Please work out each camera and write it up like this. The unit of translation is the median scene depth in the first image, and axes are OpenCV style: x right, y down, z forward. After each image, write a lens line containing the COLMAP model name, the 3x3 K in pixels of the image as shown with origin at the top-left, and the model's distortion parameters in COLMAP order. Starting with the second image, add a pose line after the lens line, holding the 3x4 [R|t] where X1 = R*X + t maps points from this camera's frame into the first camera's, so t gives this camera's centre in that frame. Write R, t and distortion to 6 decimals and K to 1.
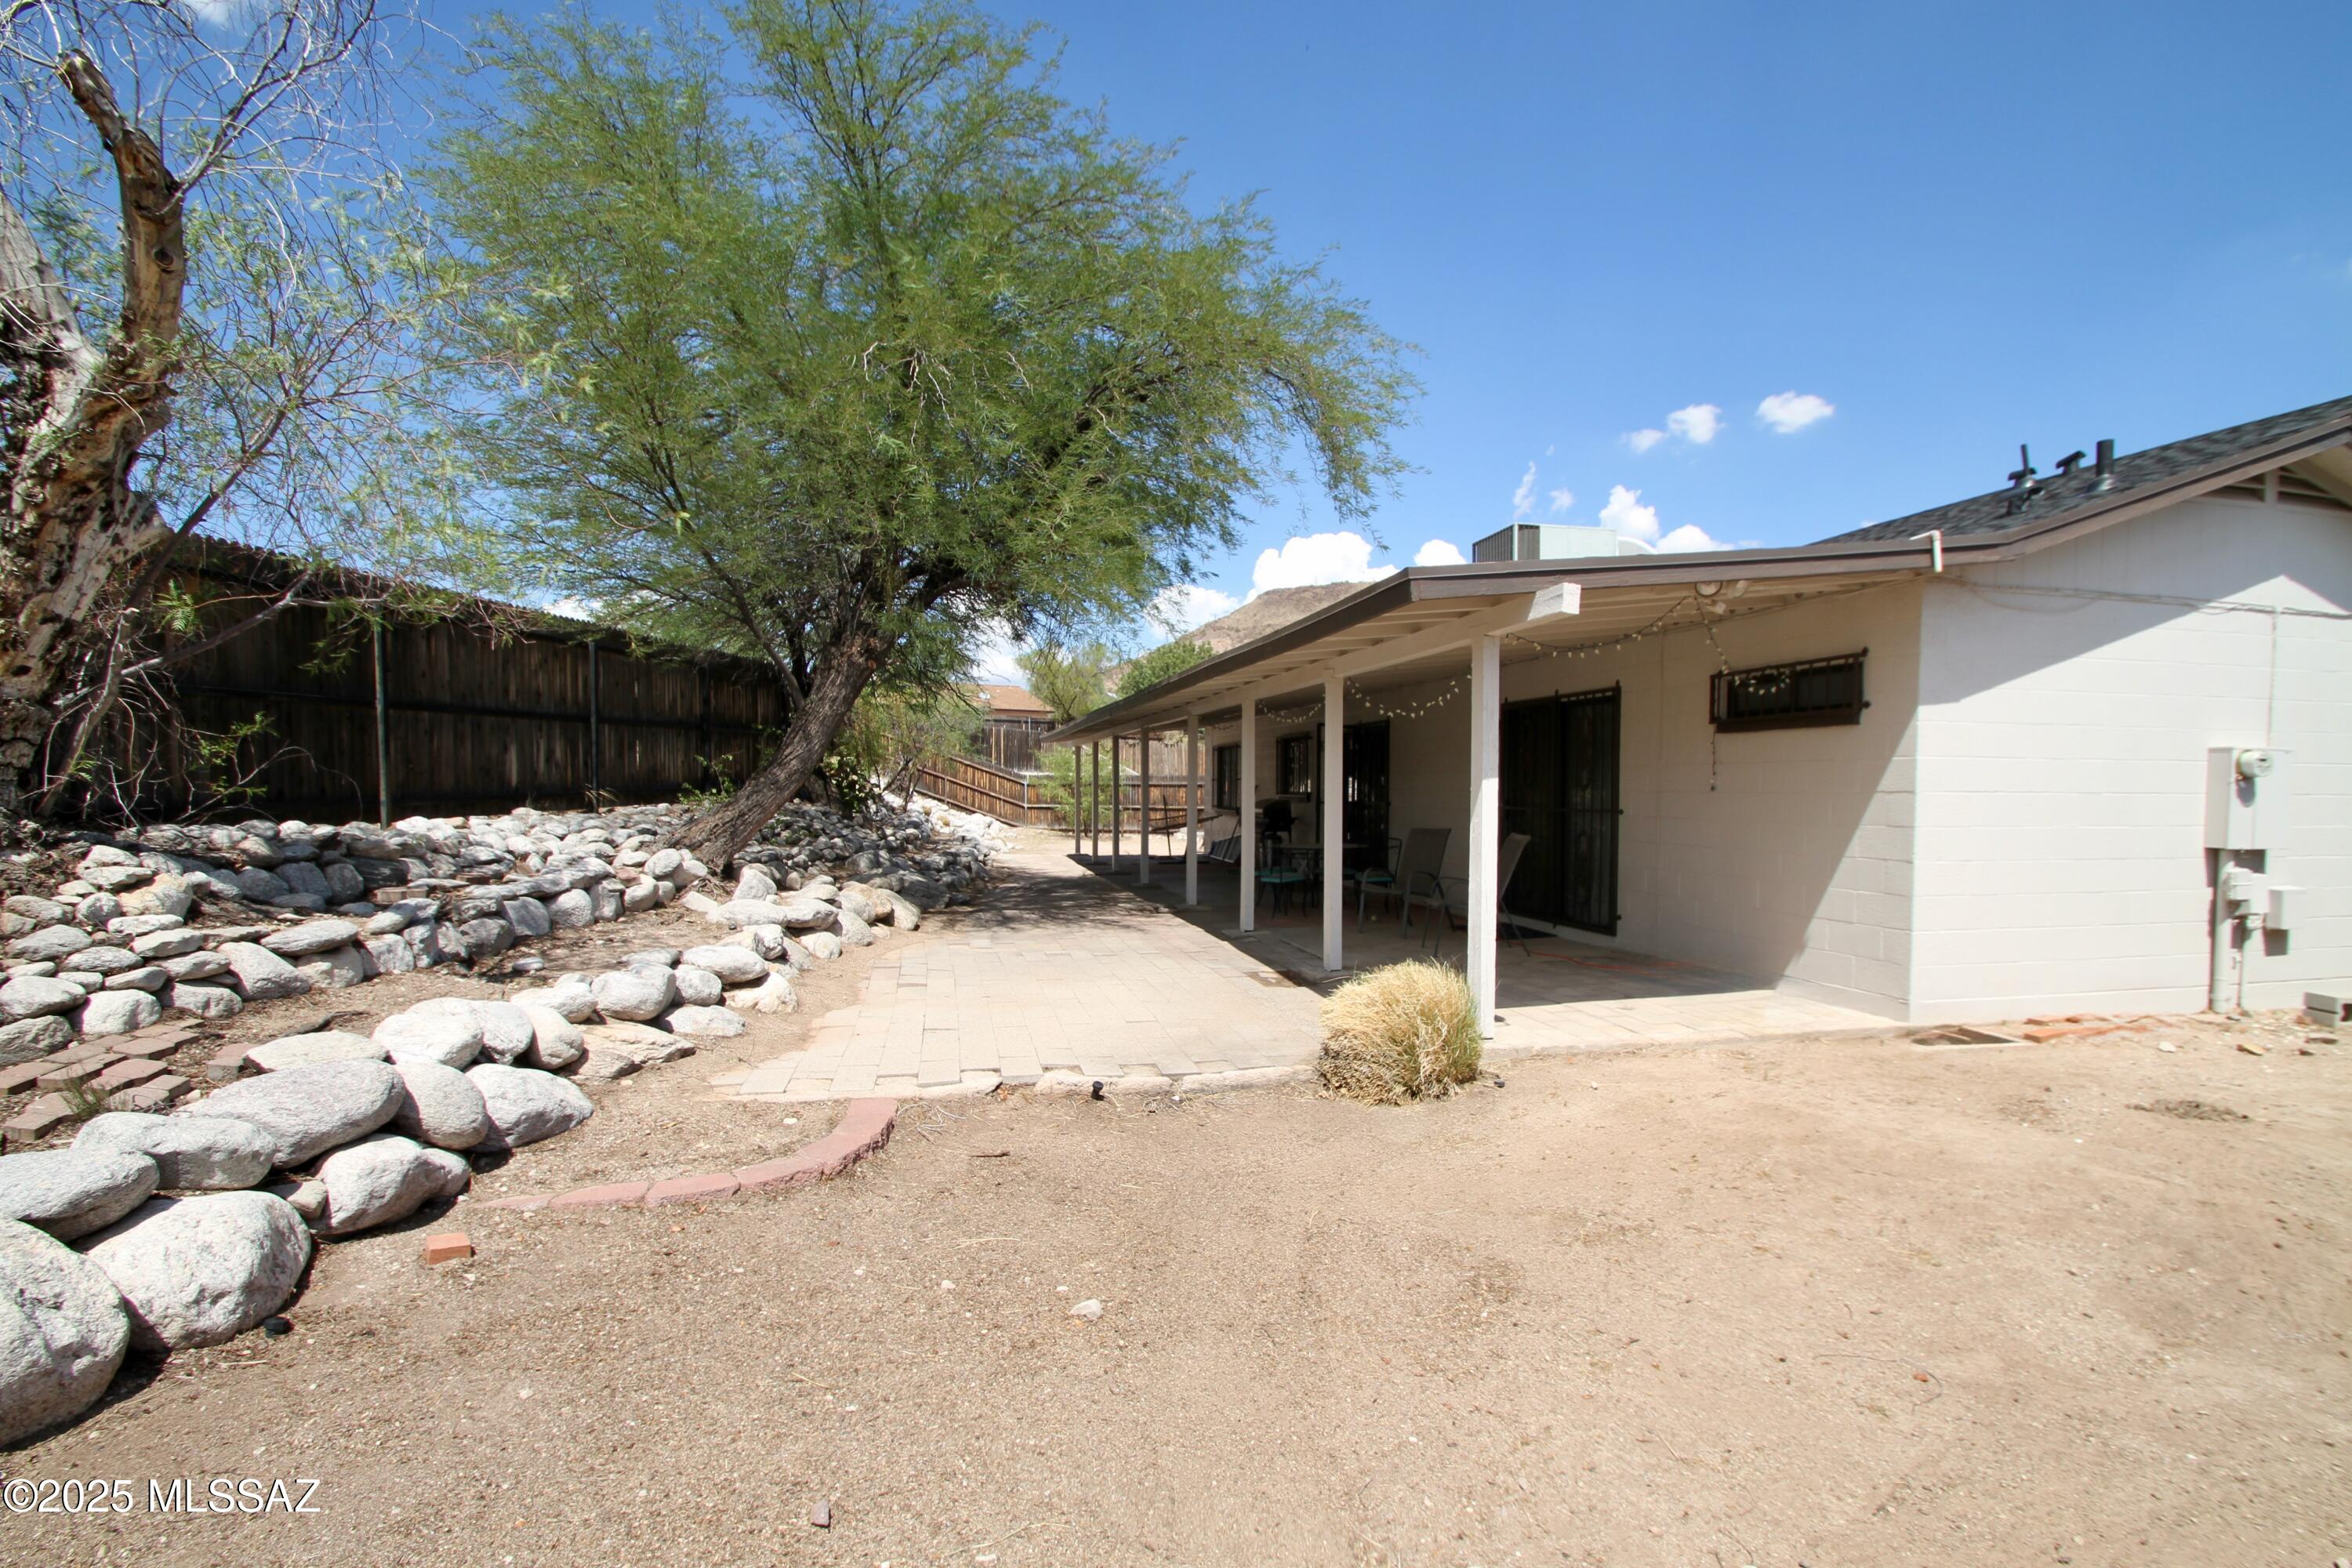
lens RADIAL K [[1140.5, 0, 1180.4], [0, 1140.5, 802.8], [0, 0, 1]] dist [-0.002376, -0.002029]
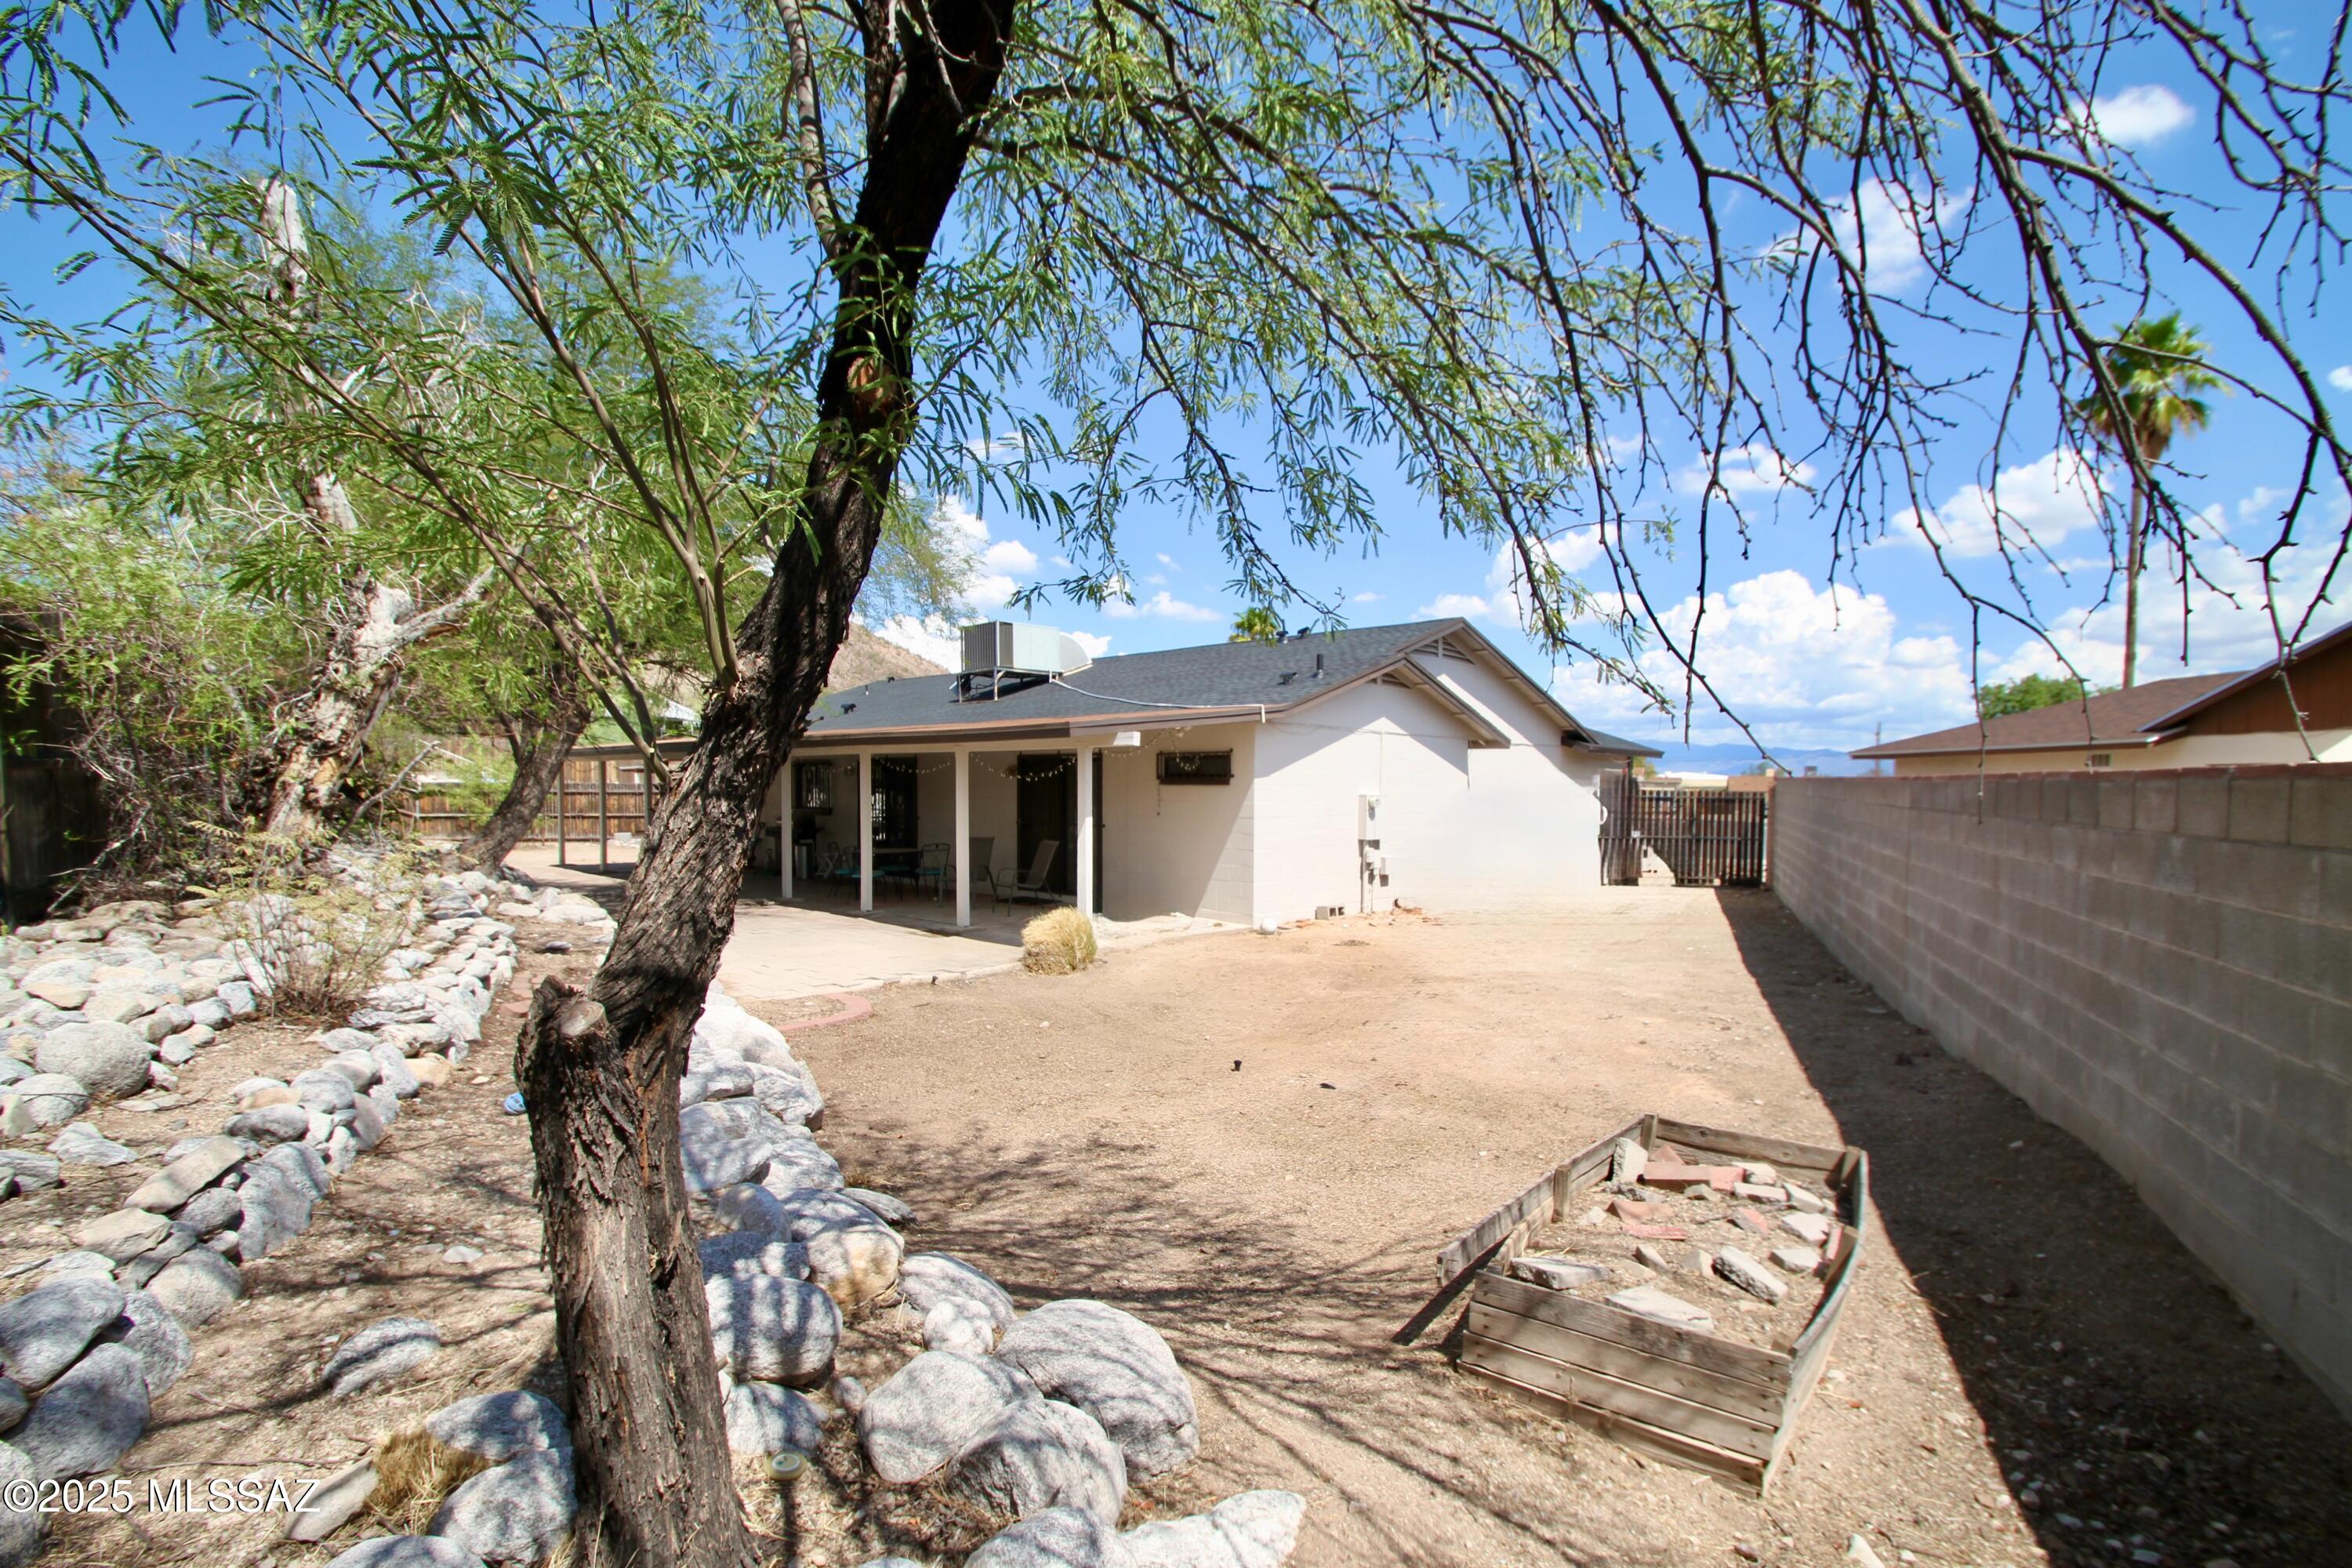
lens RADIAL K [[1140.5, 0, 1172.7], [0, 1140.5, 780.0], [0, 0, 1]] dist [-0.002376, -0.002029]
pose [[0.849239, -0.003148, 0.528000, -0.588184], [0.009866, 0.999902, -0.009907, -0.058355], [-0.527917, 0.013623, 0.849187, -0.707548]]
